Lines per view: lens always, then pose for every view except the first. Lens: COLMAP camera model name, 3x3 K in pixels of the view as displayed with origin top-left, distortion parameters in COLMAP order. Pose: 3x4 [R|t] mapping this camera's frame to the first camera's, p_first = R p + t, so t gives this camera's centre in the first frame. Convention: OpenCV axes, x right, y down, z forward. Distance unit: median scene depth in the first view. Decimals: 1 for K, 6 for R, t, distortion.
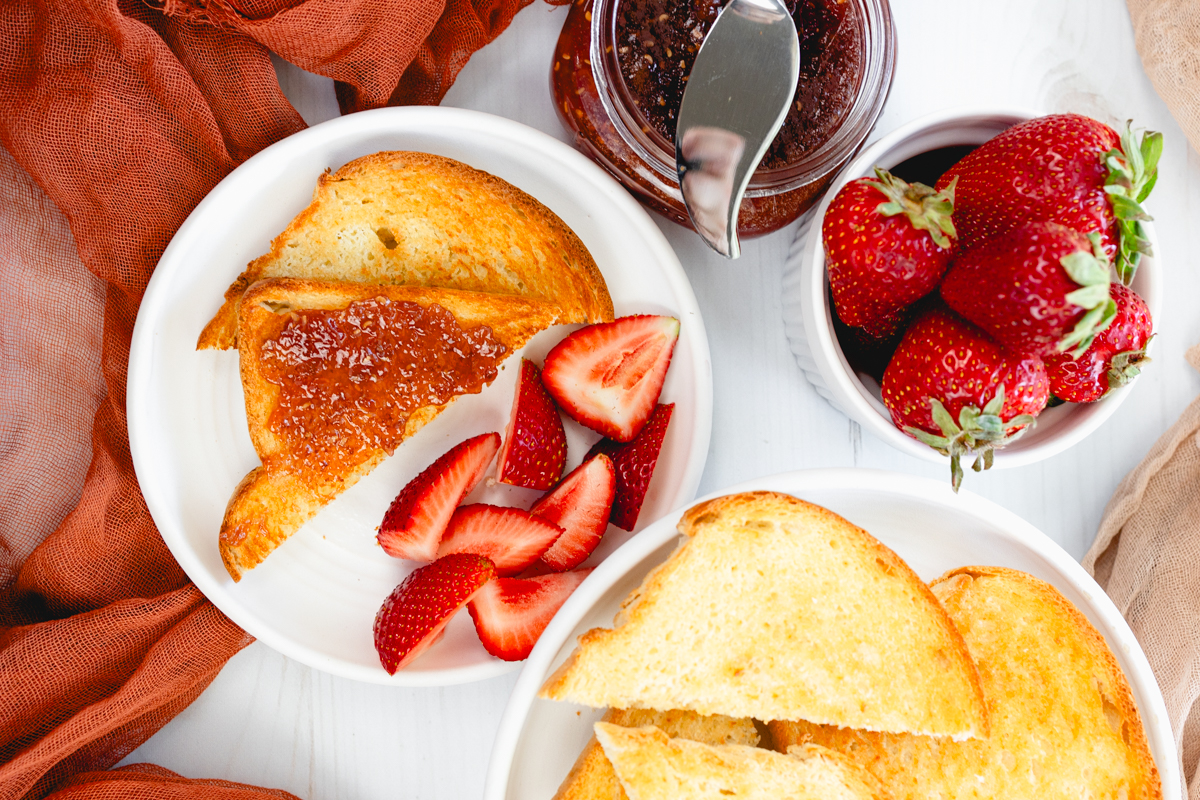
lens RADIAL K [[1263.9, 0, 603.5], [0, 1263.9, 397.4], [0, 0, 1]] dist [0.037341, 0.000000]
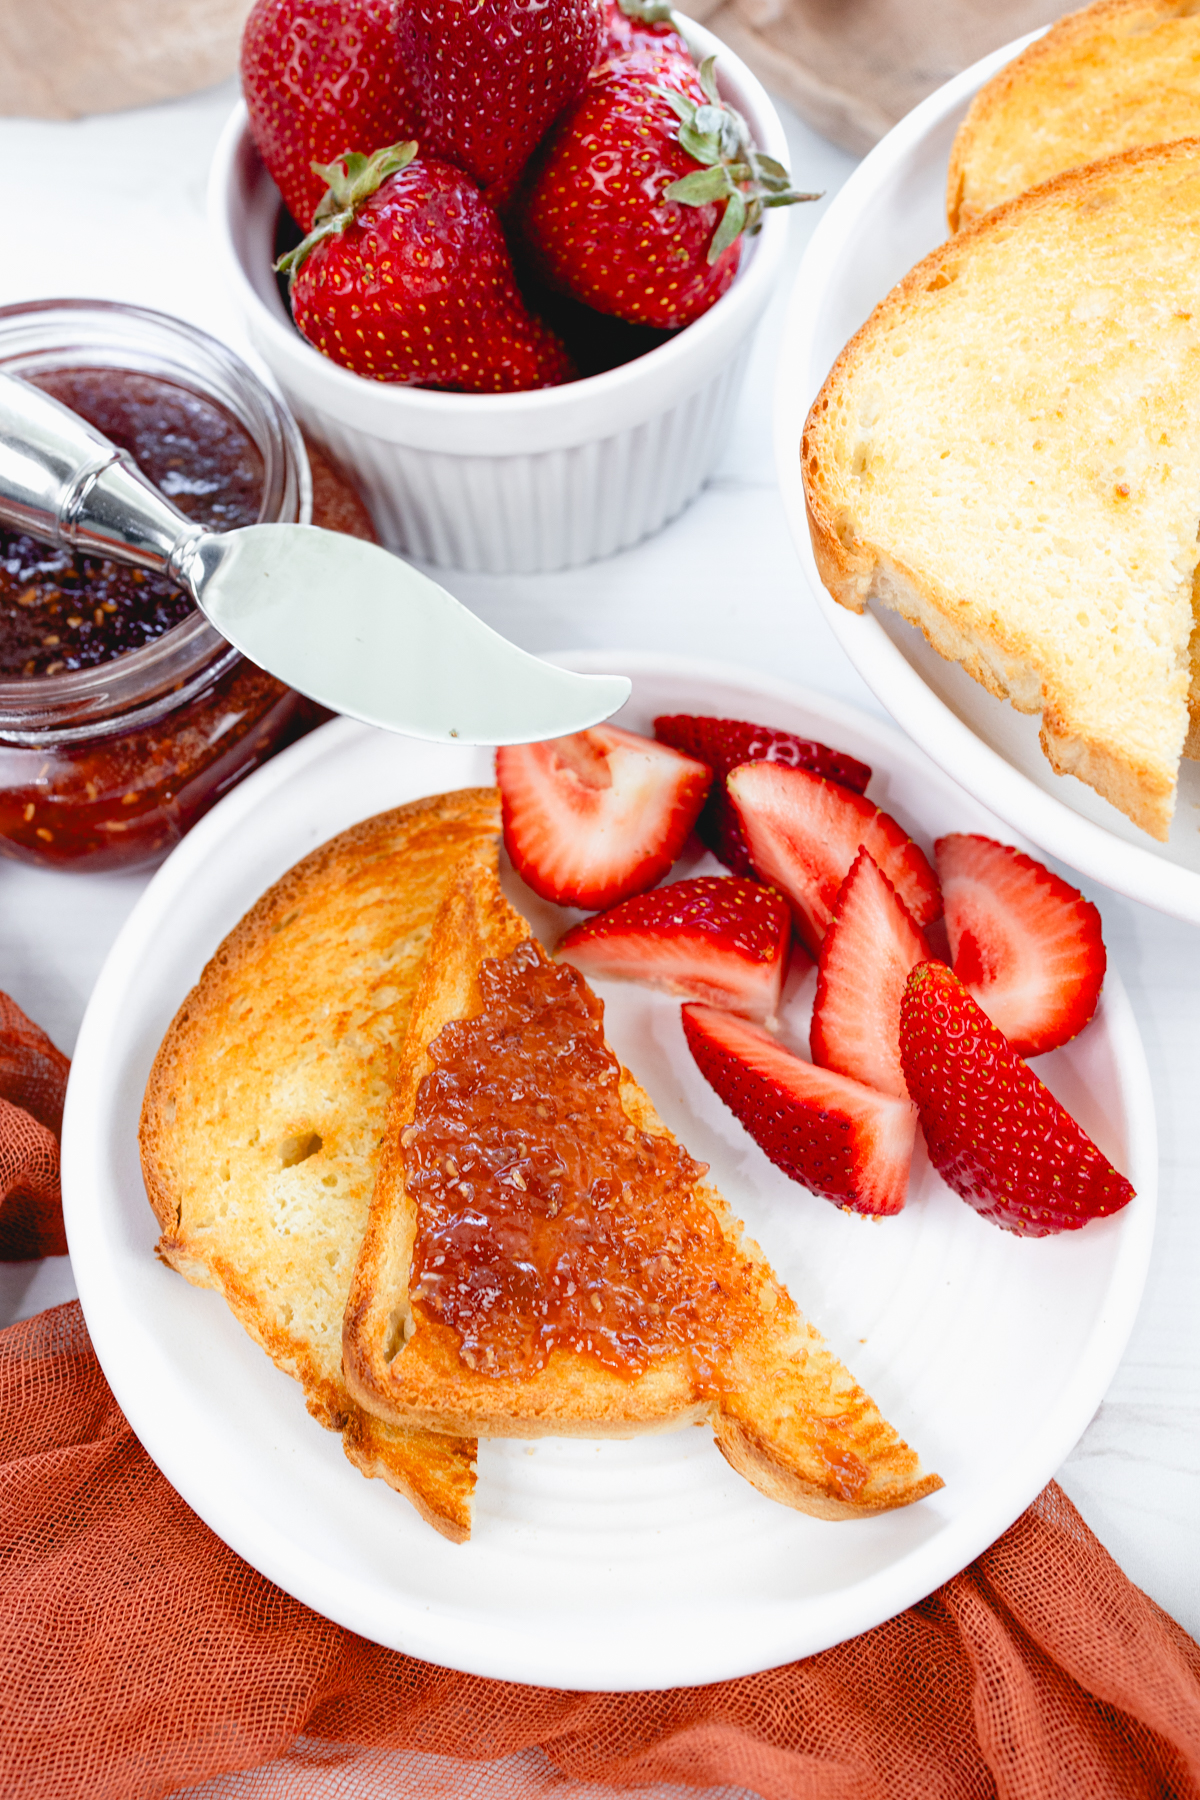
lens RADIAL K [[1895.8, 0, 596.8], [0, 1895.8, 891.2], [0, 0, 1]] dist [0.037341, 0.000000]
pose [[0.083103, -0.944819, 0.316876, -0.325801], [0.994846, 0.060116, -0.081658, 0.059839], [0.058102, 0.322029, 0.944945, 0.225217]]
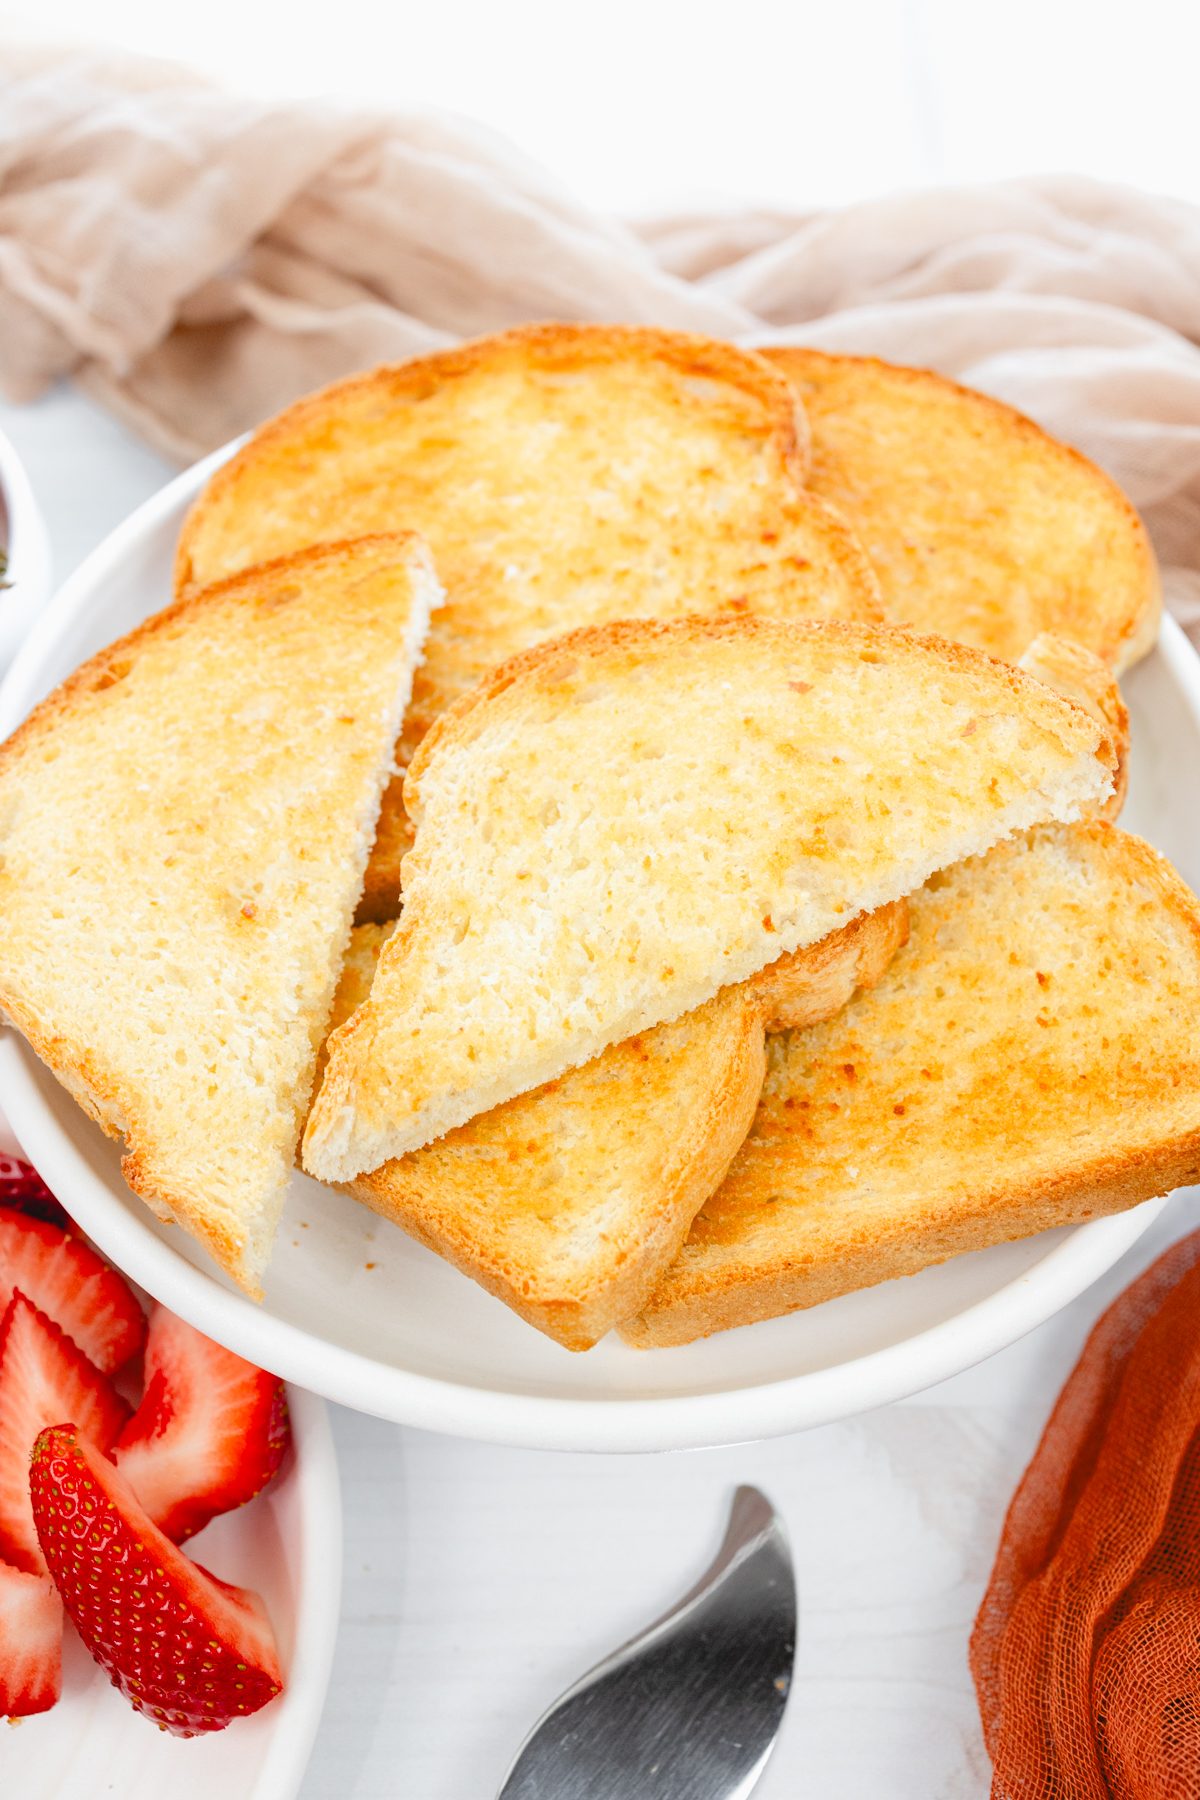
lens RADIAL K [[1895.8, 0, 588.8], [0, 1895.8, 893.0], [0, 0, 1]] dist [0.037341, 0.000000]
pose [[0.044879, -0.906915, 0.418917, -0.198168], [0.998761, 0.031709, -0.038352, 0.362559], [0.021499, 0.420119, 0.907214, 0.259032]]
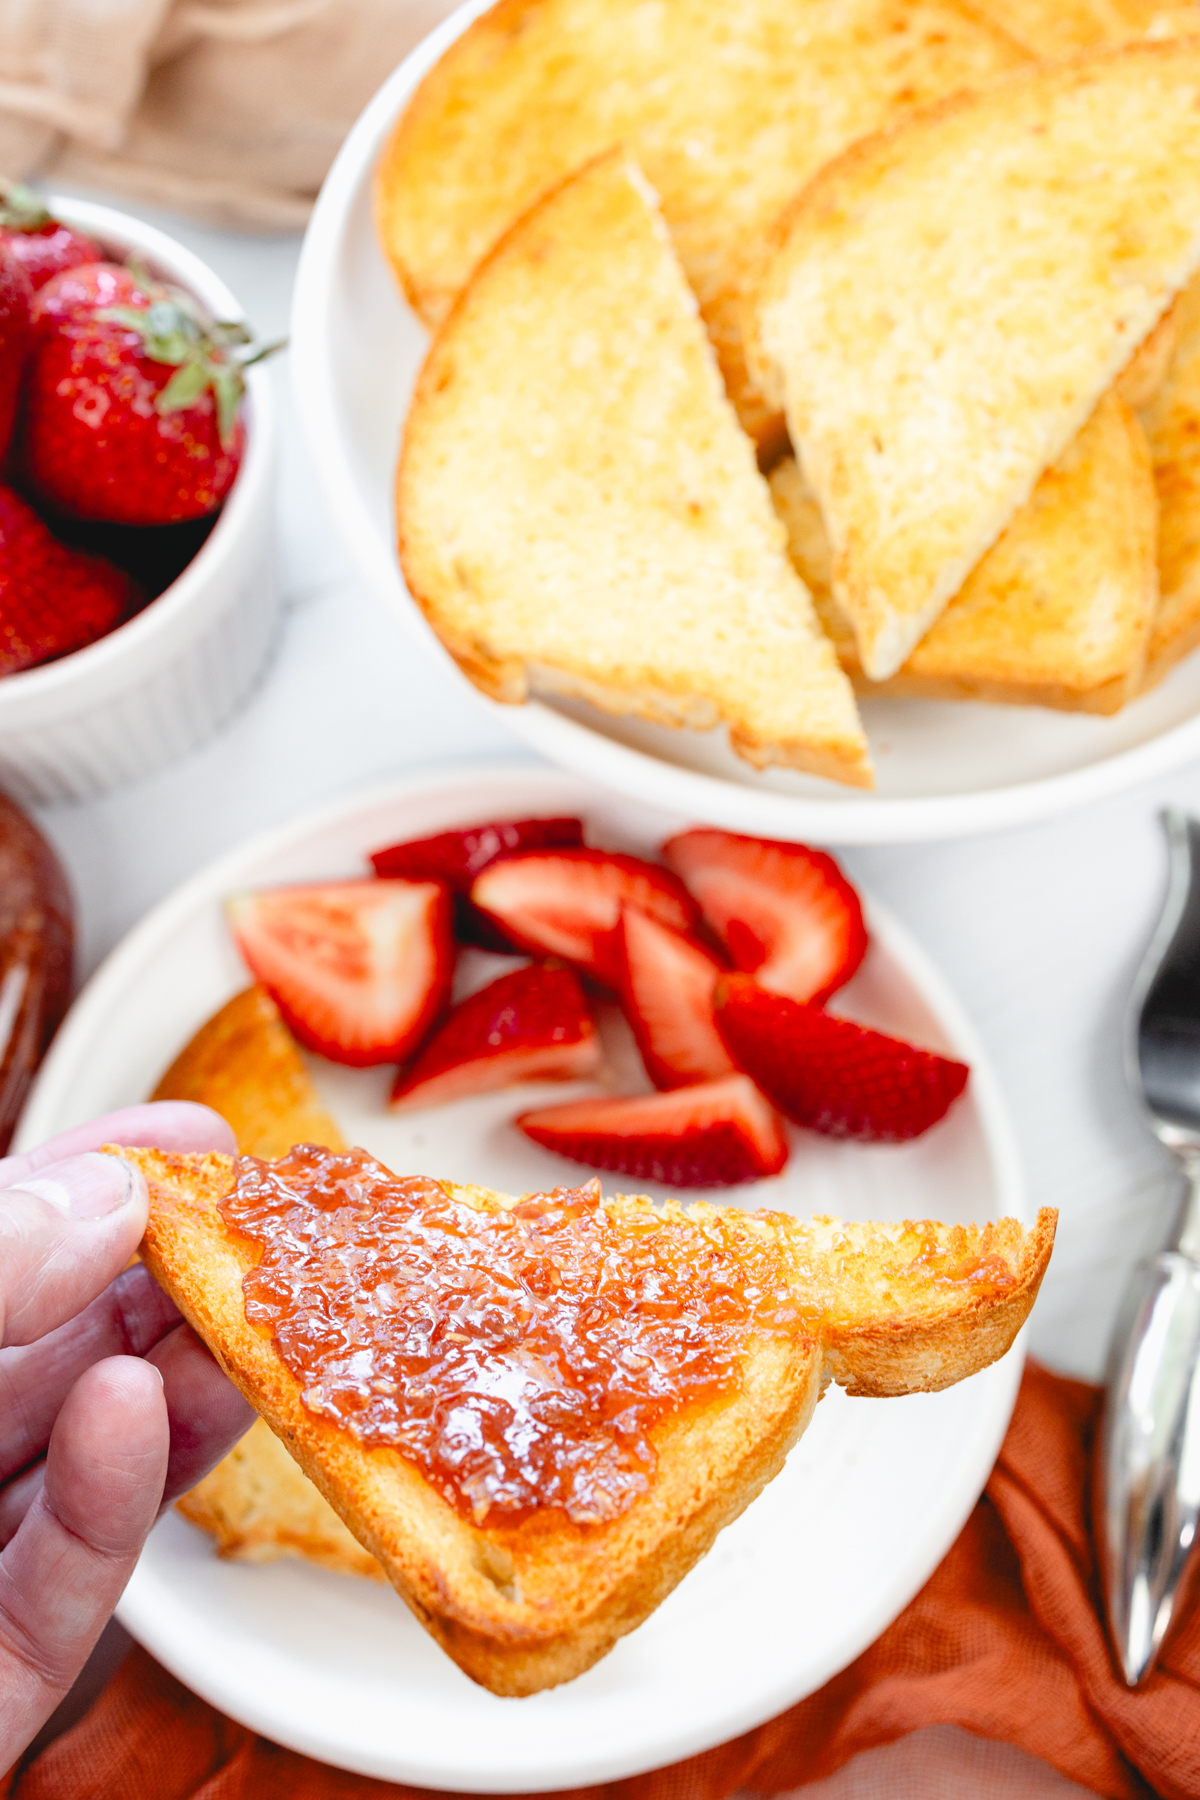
lens RADIAL K [[1895.8, 0, 591.8], [0, 1895.8, 901.4], [0, 0, 1]] dist [0.037341, 0.000000]
pose [[-0.408774, -0.886851, 0.215405, -0.221046], [0.912626, -0.396142, 0.100921, 0.004435], [-0.004171, 0.237838, 0.971296, 0.148130]]
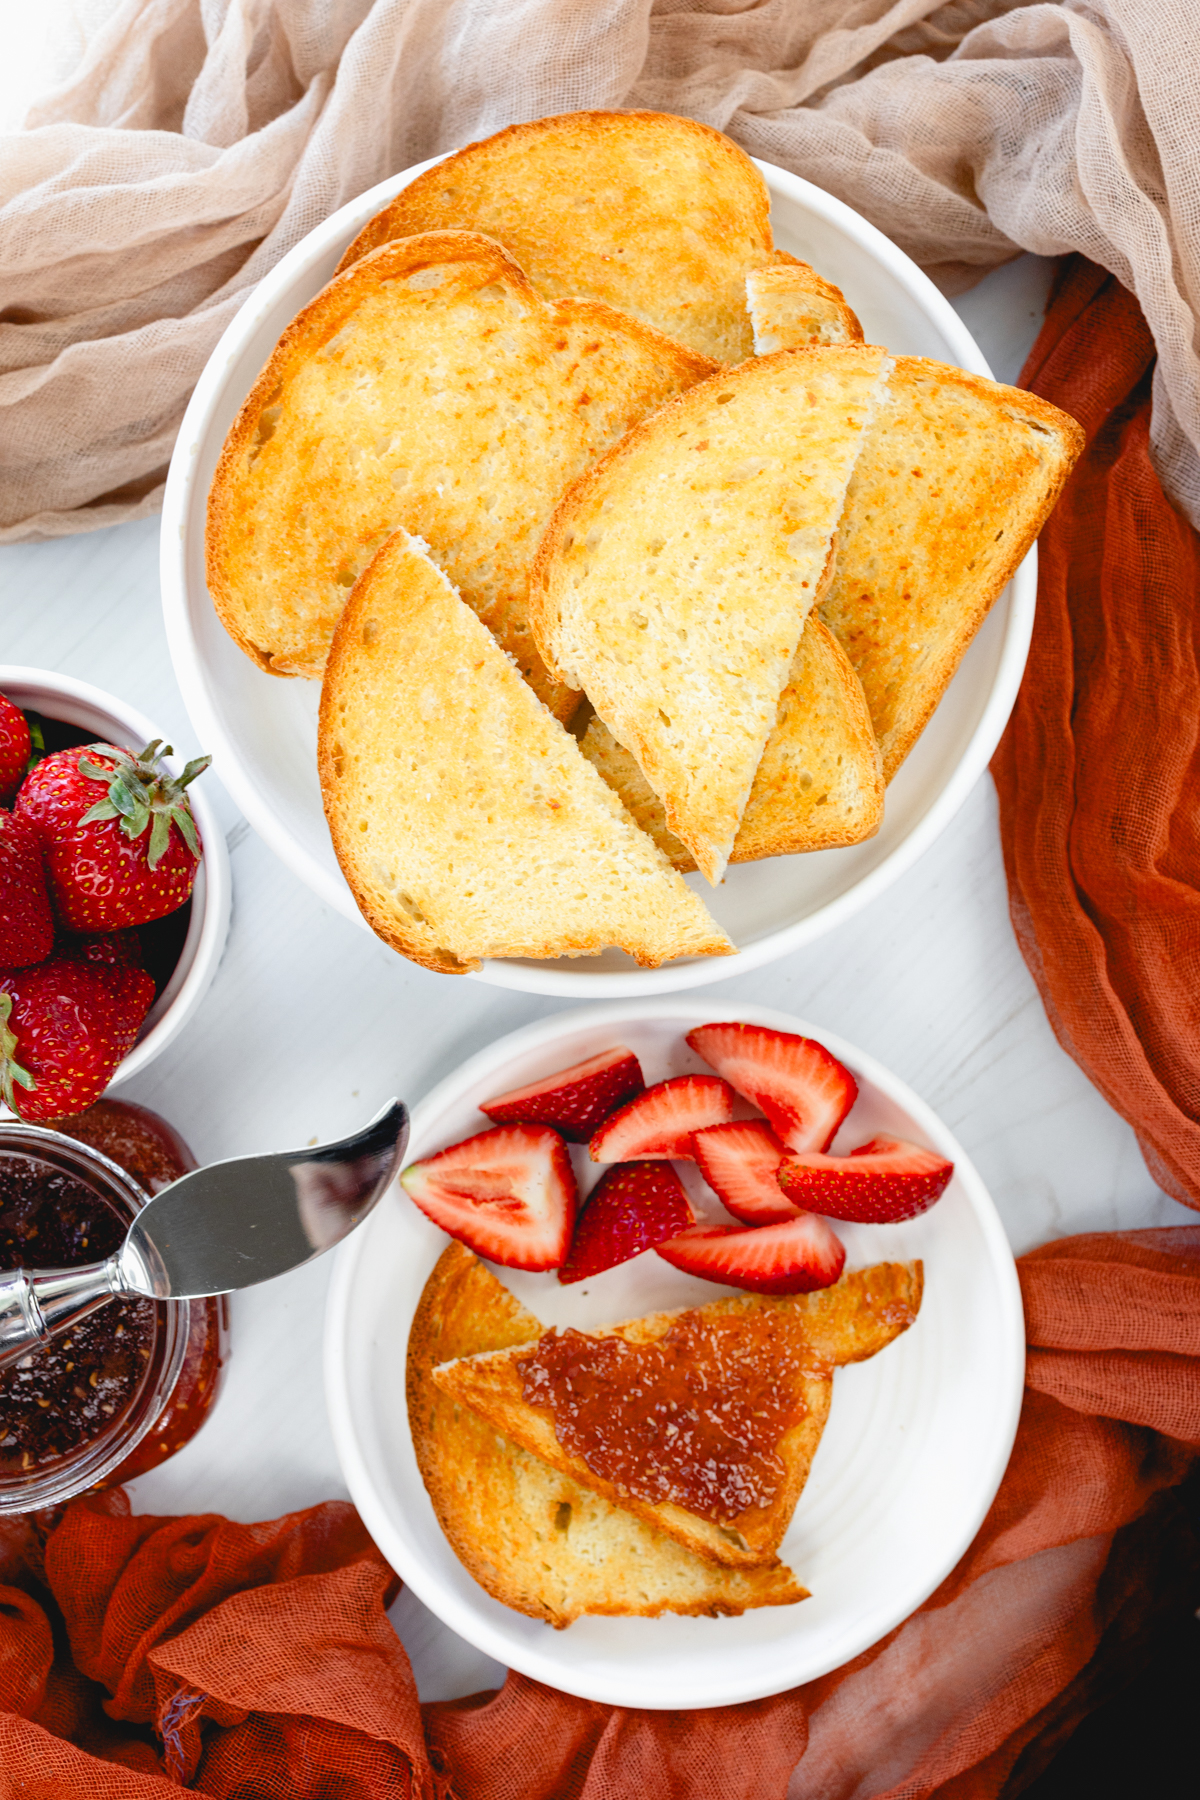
lens RADIAL K [[1895.8, 0, 600.7], [0, 1895.8, 896.2], [0, 0, 1]] dist [0.037341, 0.000000]
pose [[-0.695697, -0.709971, -0.109301, 0.167056], [0.711296, -0.702108, 0.033204, 0.144356], [-0.100315, -0.054646, 0.993454, -0.234102]]
